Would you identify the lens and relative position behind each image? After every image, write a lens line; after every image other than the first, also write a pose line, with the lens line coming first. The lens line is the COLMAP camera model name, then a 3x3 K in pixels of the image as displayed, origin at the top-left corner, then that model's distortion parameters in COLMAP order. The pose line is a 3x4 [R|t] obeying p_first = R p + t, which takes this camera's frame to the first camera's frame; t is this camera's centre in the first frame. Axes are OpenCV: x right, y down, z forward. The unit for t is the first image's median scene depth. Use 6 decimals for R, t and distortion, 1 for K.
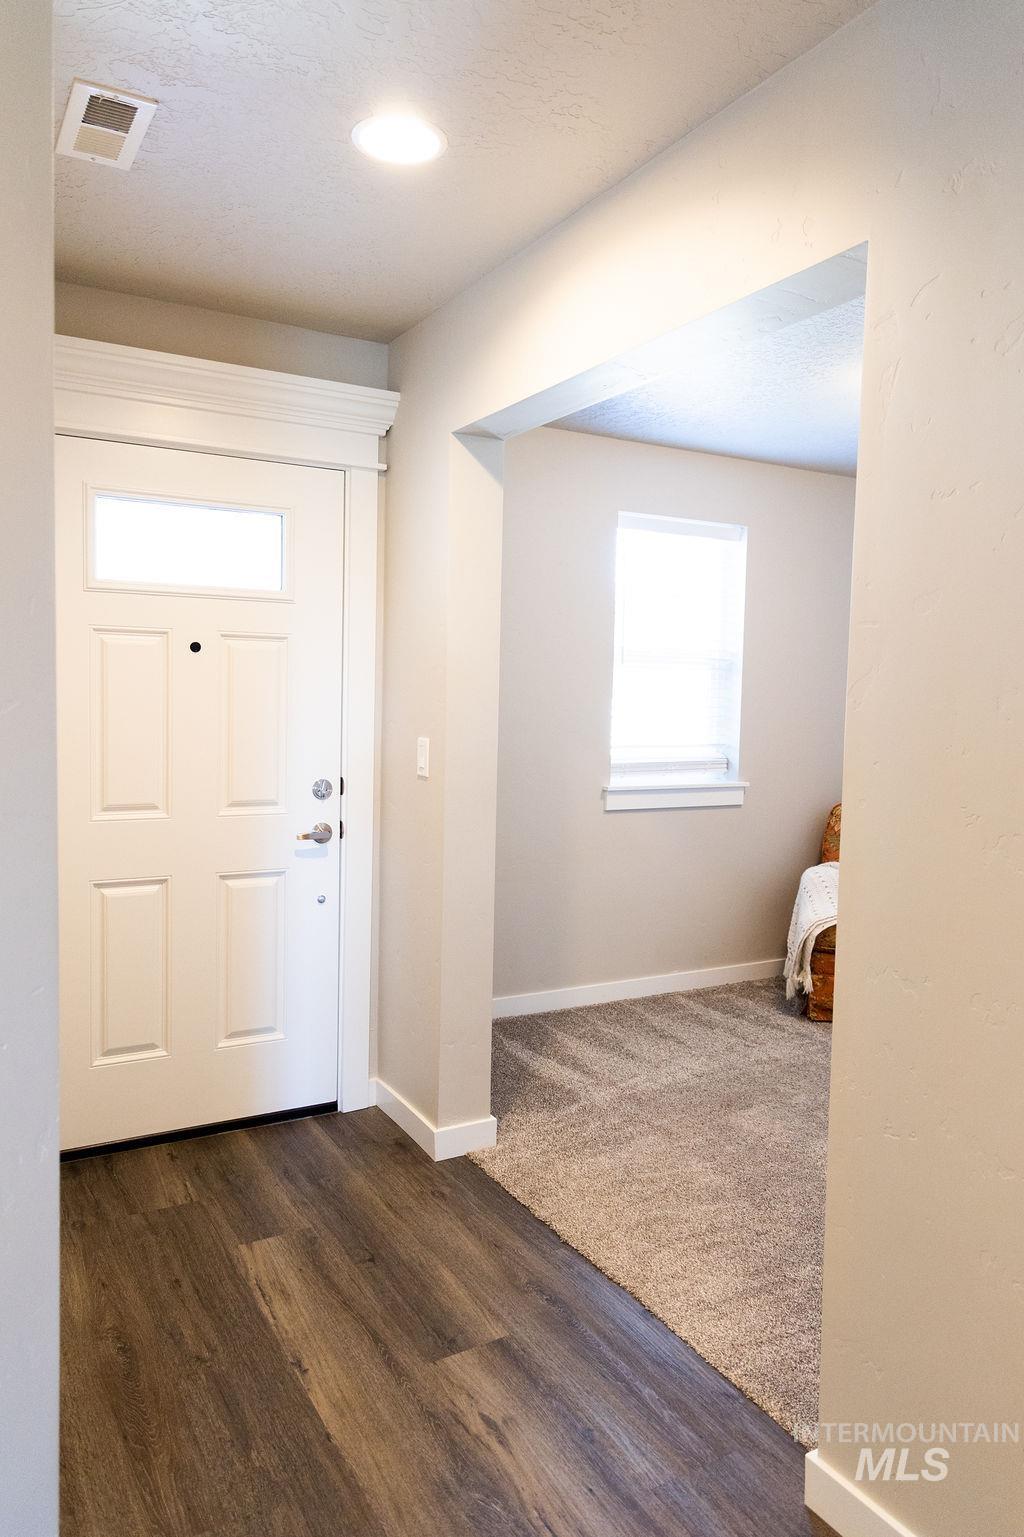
lens RADIAL K [[1033.4, 0, 511.6], [0, 1033.4, 768.0], [0, 0, 1]] dist [-0.000562, 0.005176]
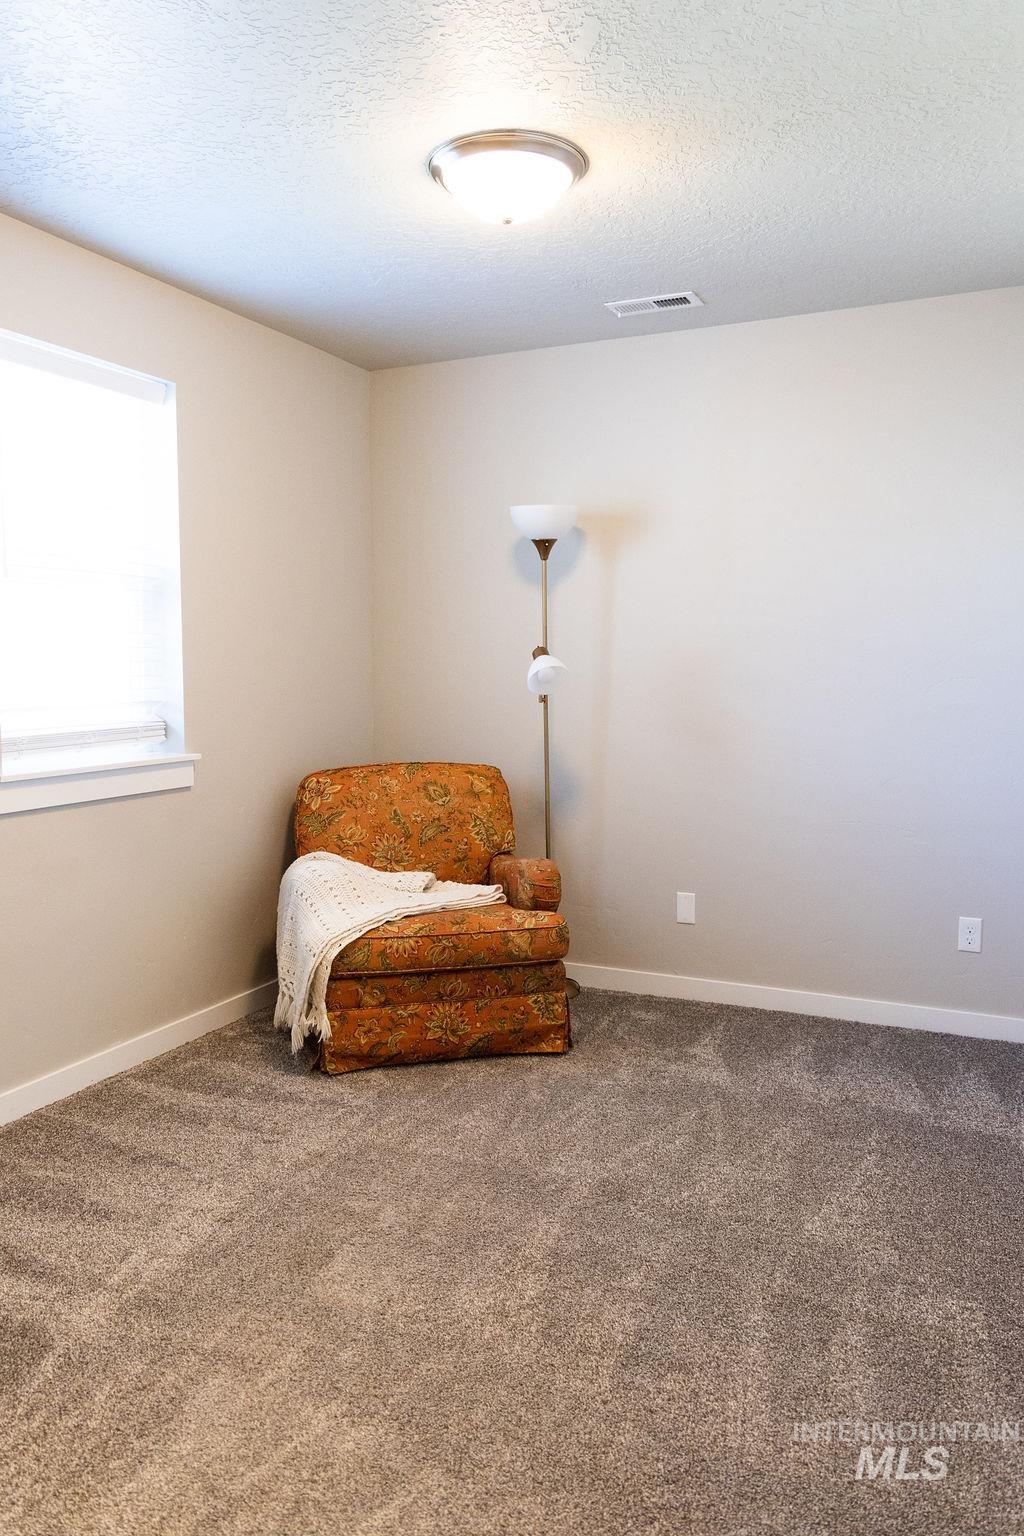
lens RADIAL K [[1150.2, 0, 508.9], [0, 1150.2, 759.3], [0, 0, 1]] dist [0.008701, 0.001749]
pose [[0.820928, -0.073025, 0.566344, -0.047049], [0.060284, 0.997330, 0.041213, -0.002115], [-0.567841, 0.000308, 0.823138, 0.266749]]
